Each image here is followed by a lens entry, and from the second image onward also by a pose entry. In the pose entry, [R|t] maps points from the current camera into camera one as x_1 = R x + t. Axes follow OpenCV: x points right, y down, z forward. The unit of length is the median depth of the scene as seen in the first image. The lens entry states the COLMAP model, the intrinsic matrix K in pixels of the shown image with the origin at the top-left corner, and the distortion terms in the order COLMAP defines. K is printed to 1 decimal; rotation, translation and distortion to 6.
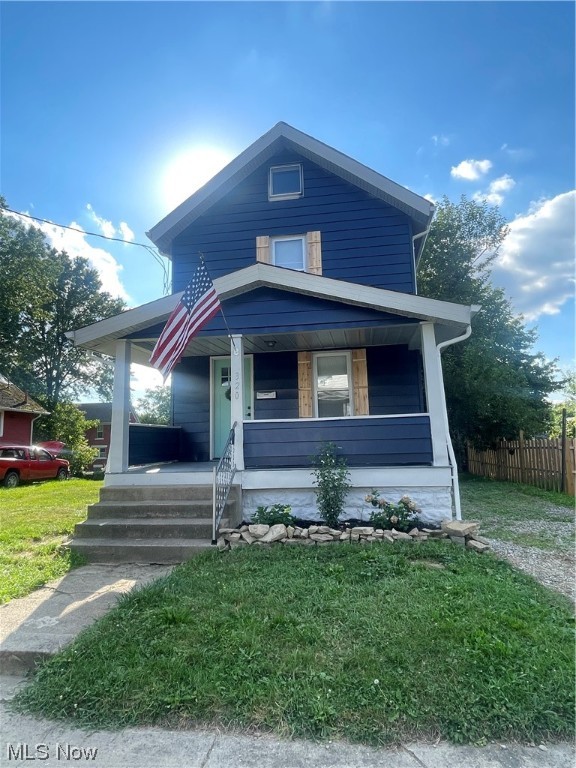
lens RADIAL K [[475.8, 0, 284.3], [0, 475.8, 376.1], [0, 0, 1]] dist [0.000531, -0.004258]
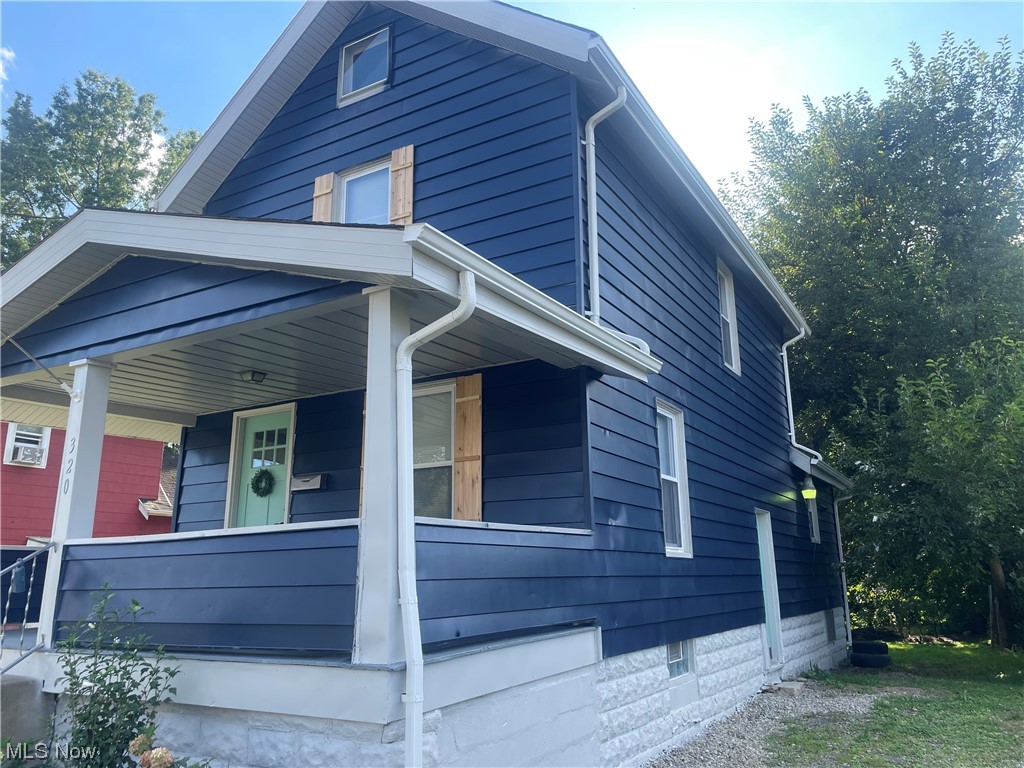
lens RADIAL K [[773.6, 0, 522.1], [0, 773.6, 378.1], [0, 0, 1]] dist [0.076878, -0.100658]
pose [[0.934329, -0.075759, -0.348266, 0.632779], [0.041648, 0.993661, -0.104419, 0.035351], [0.353969, 0.083057, 0.931562, 0.437398]]
